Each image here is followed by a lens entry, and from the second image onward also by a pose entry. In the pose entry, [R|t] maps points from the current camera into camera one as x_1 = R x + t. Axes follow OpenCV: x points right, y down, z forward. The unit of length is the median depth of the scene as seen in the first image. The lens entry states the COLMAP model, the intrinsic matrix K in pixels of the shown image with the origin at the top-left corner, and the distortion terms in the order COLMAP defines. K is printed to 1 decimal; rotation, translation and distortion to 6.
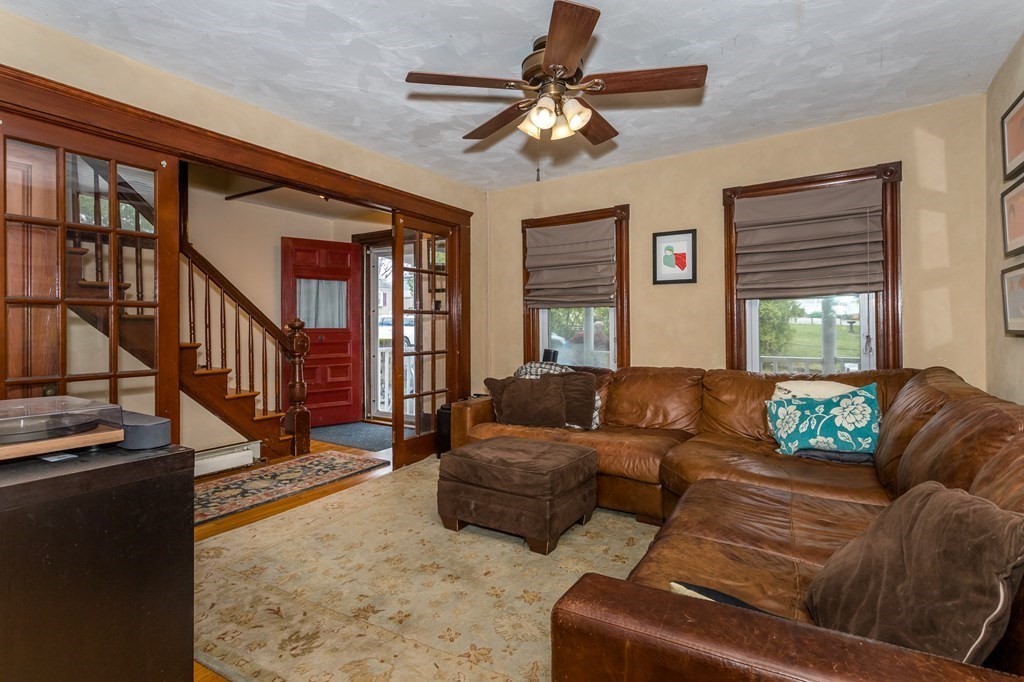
lens RADIAL K [[494.1, 0, 507.3], [0, 494.1, 331.8], [0, 0, 1]] dist [-0.002819, 0.001214]
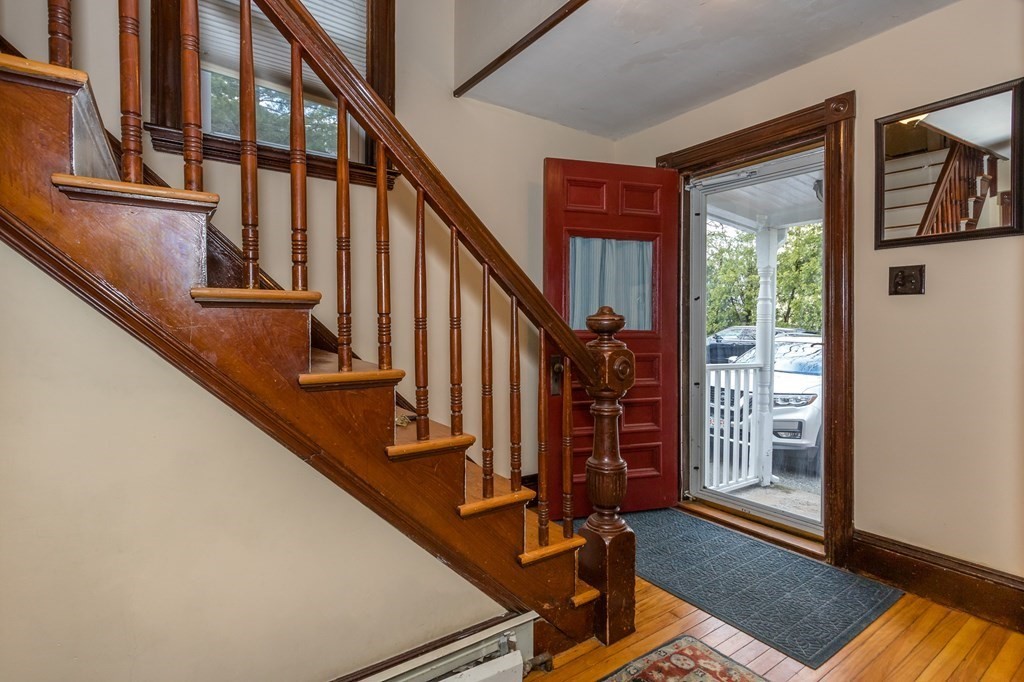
lens RADIAL K [[494.1, 0, 514.1], [0, 494.1, 339.2], [0, 0, 1]] dist [-0.002819, 0.001214]
pose [[0.933061, 0.017056, -0.359314, -0.286410], [-0.012038, 0.999796, 0.016200, -0.004735], [0.359517, -0.010790, 0.933076, 0.476086]]
